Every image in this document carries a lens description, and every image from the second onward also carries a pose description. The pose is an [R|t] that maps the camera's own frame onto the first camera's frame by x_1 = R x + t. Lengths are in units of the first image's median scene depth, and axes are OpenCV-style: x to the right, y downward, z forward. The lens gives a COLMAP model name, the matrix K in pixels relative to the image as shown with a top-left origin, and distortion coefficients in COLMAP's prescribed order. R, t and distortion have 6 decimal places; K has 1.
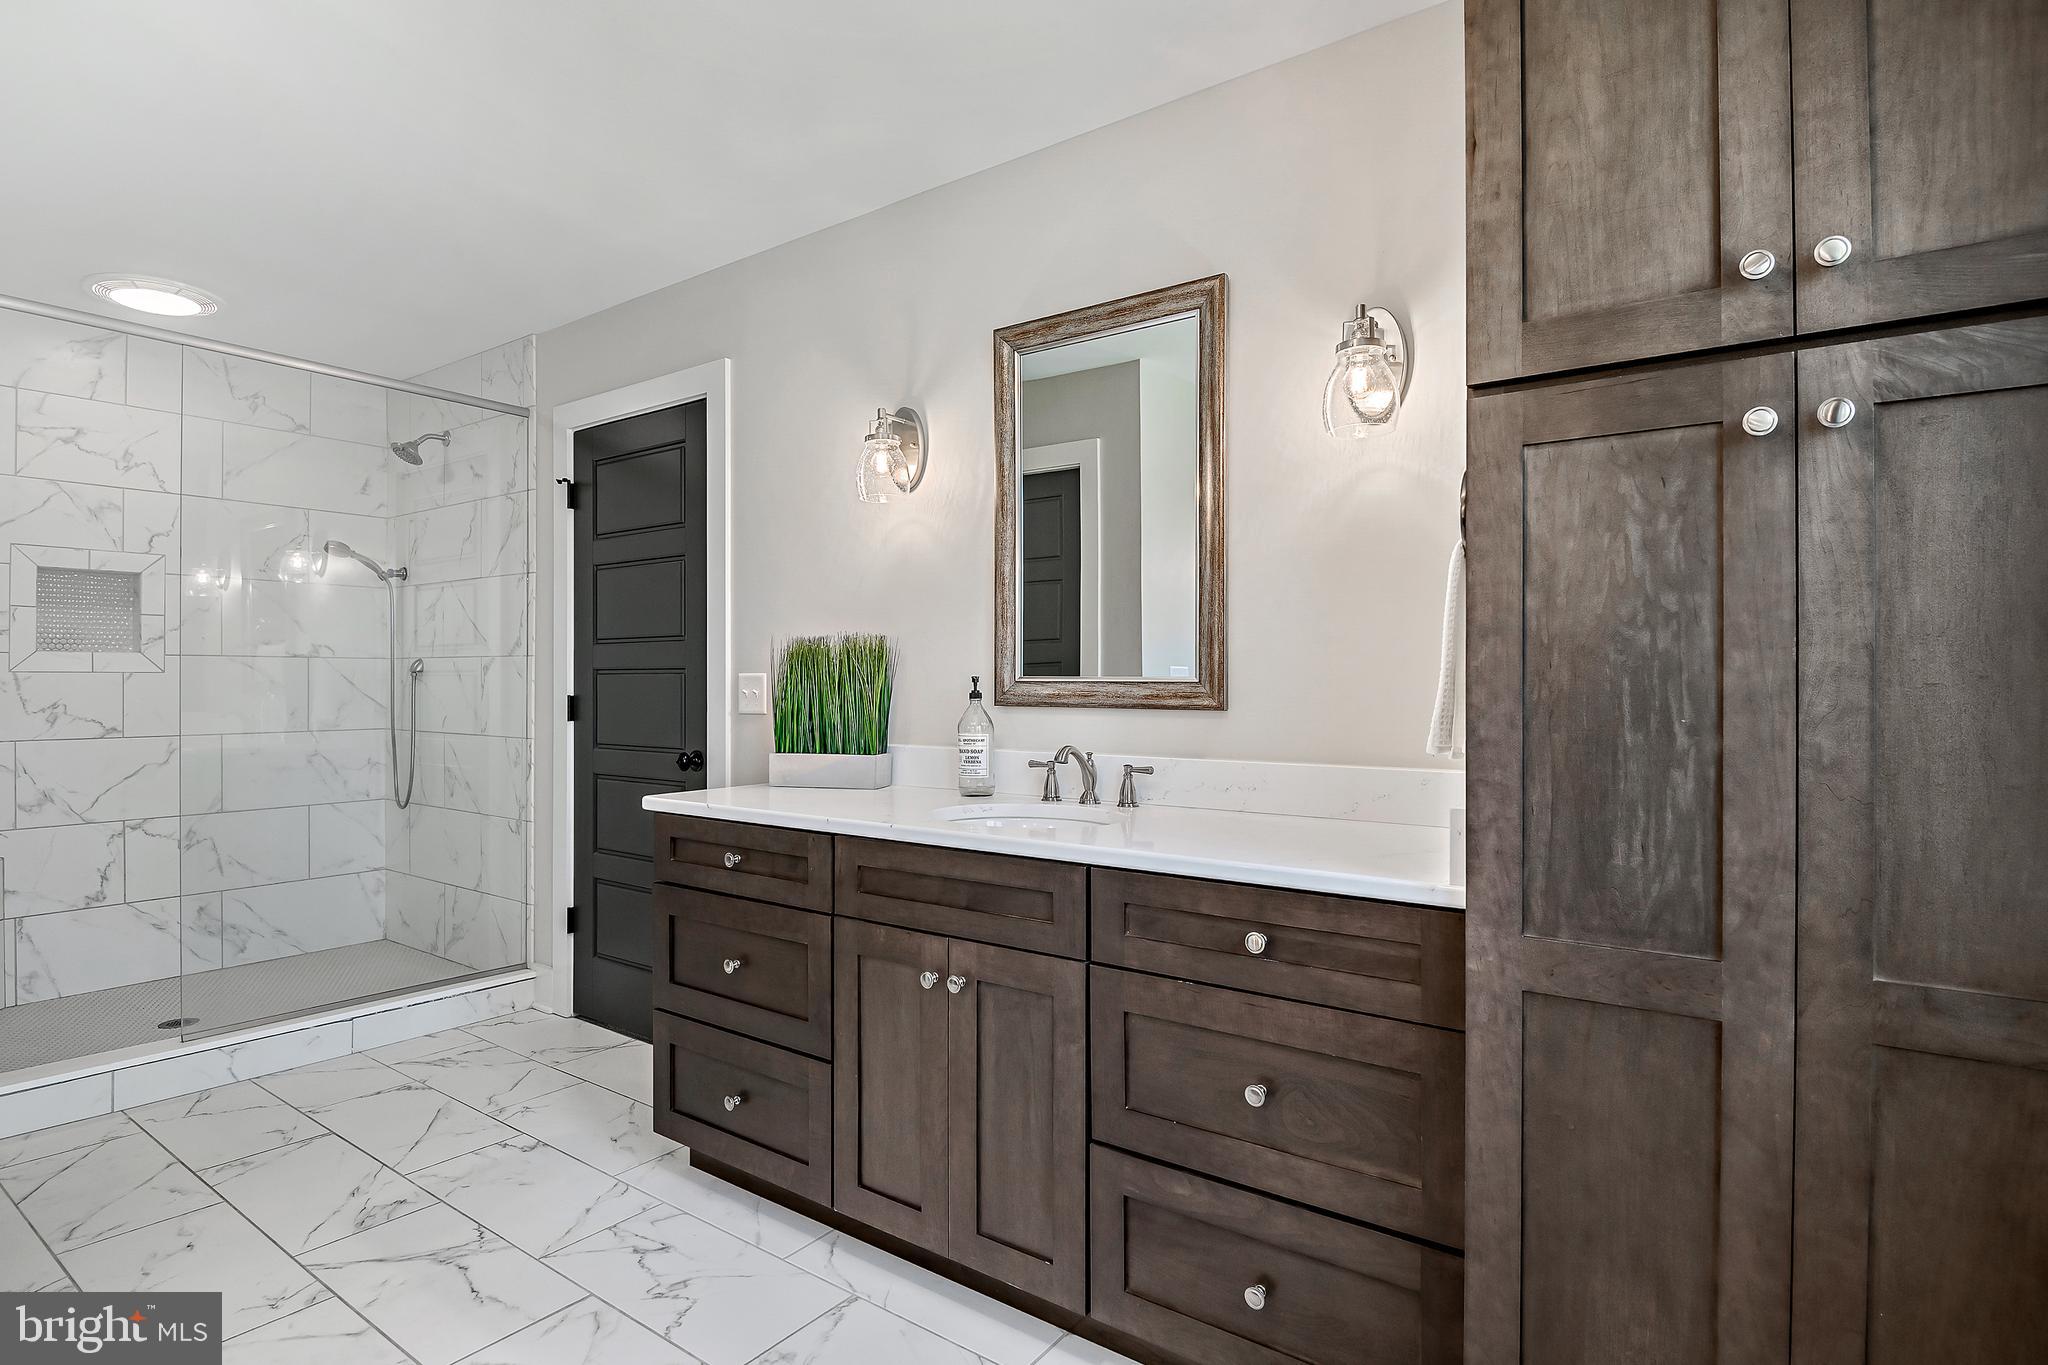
lens RADIAL K [[1041.1, 0, 966.4], [0, 1041.1, 679.1], [0, 0, 1]] dist [-0.003986, -0.009289]
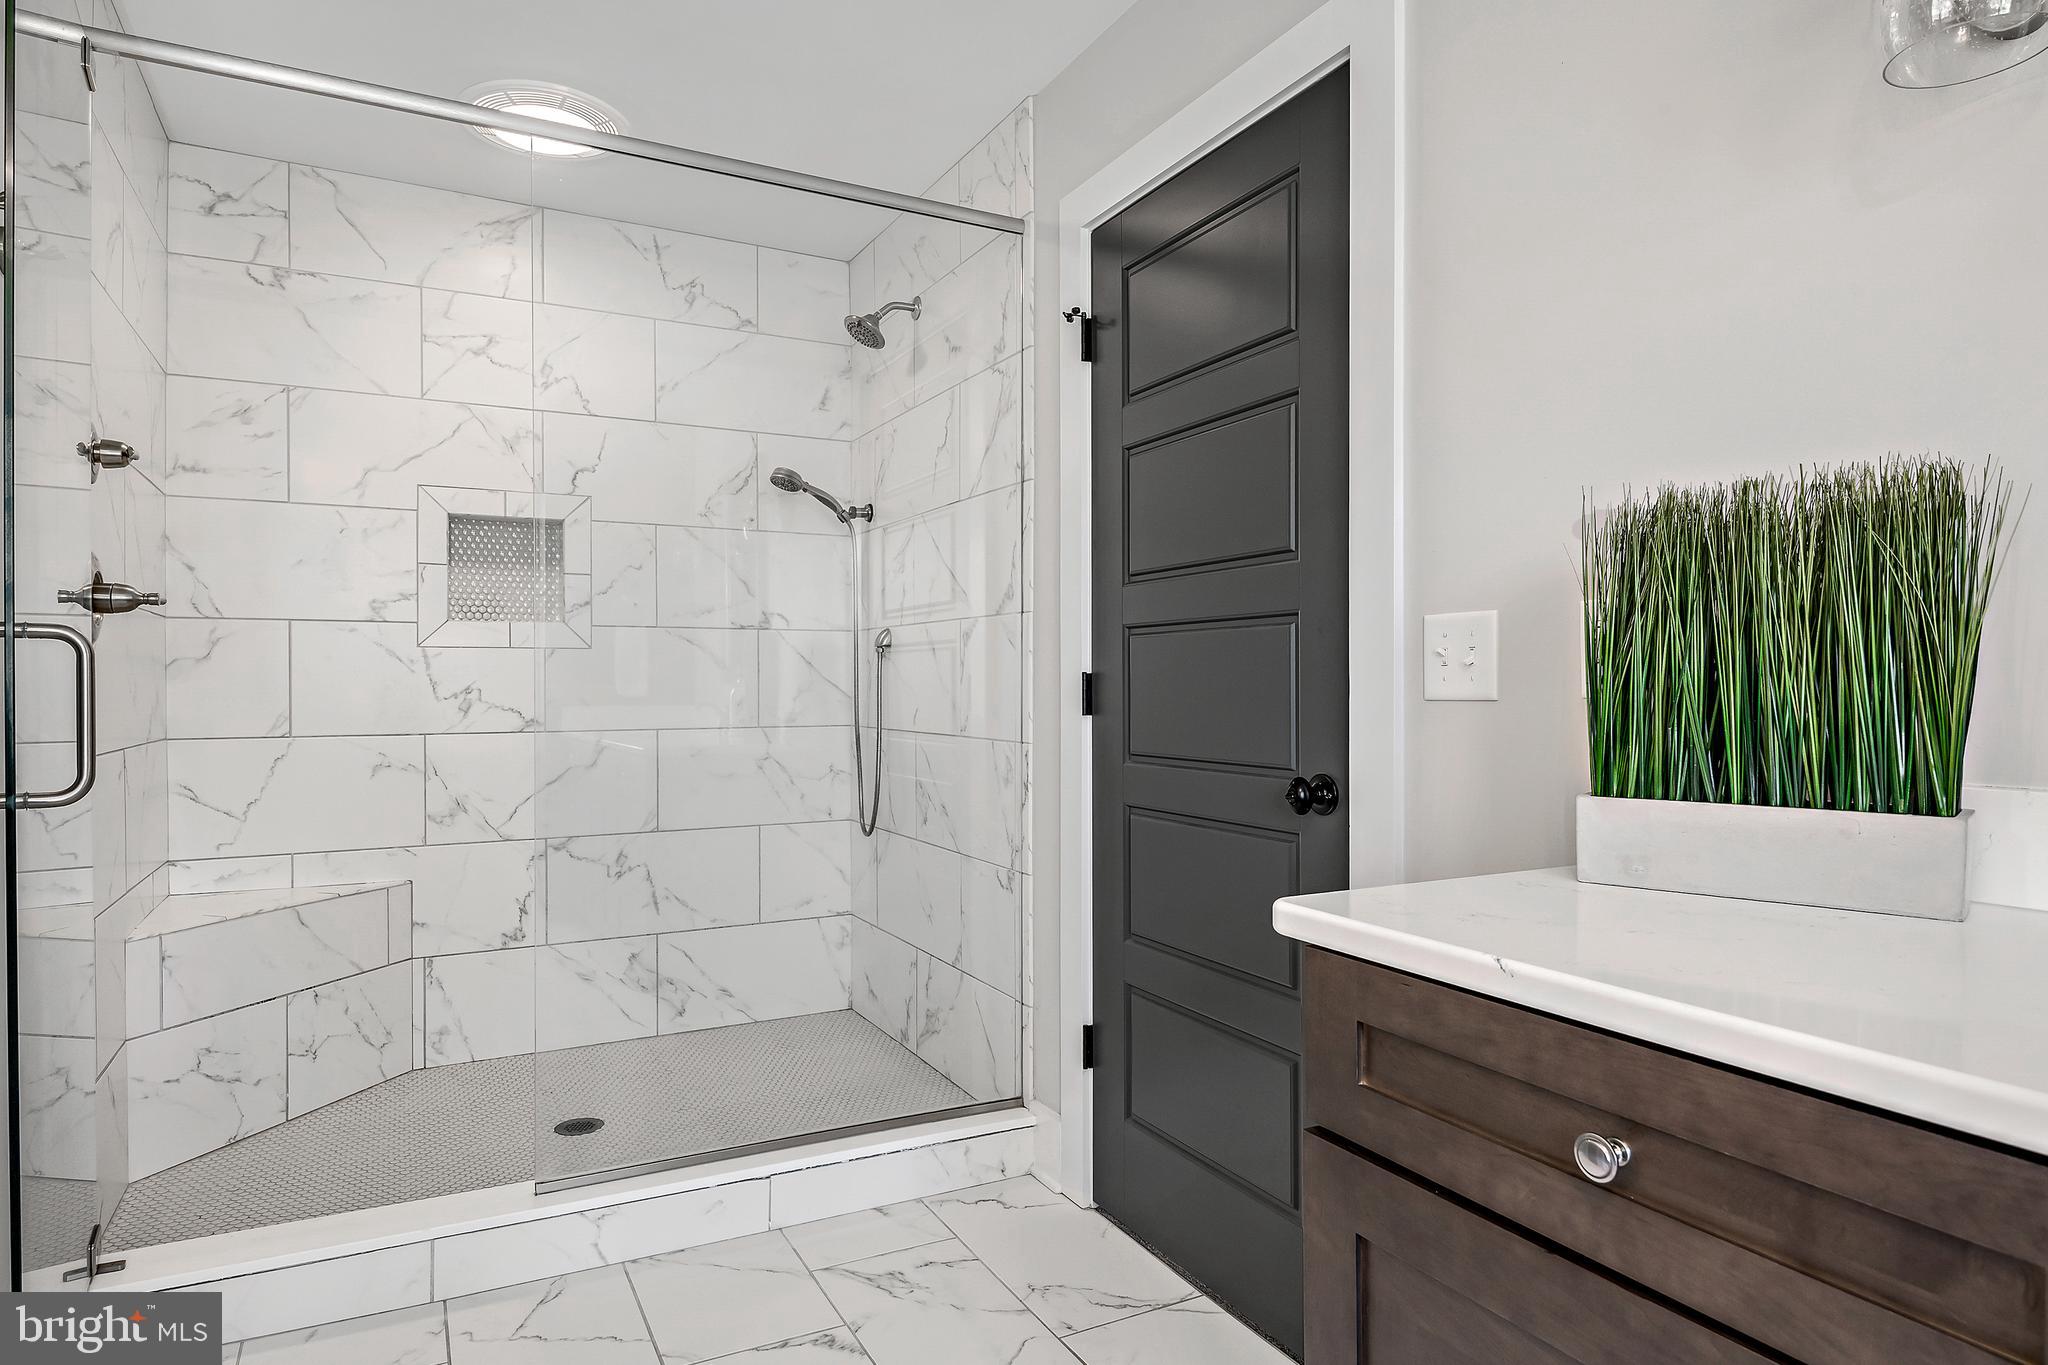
lens RADIAL K [[1125.7, 0, 1016.5], [0, 1125.7, 679.7], [0, 0, 1]] dist [0.001751, -0.005580]
pose [[0.913818, -0.003768, -0.406107, -0.149404], [0.003828, 0.999992, -0.000665, 0.019629], [0.406107, -0.000947, 0.913825, 0.377767]]
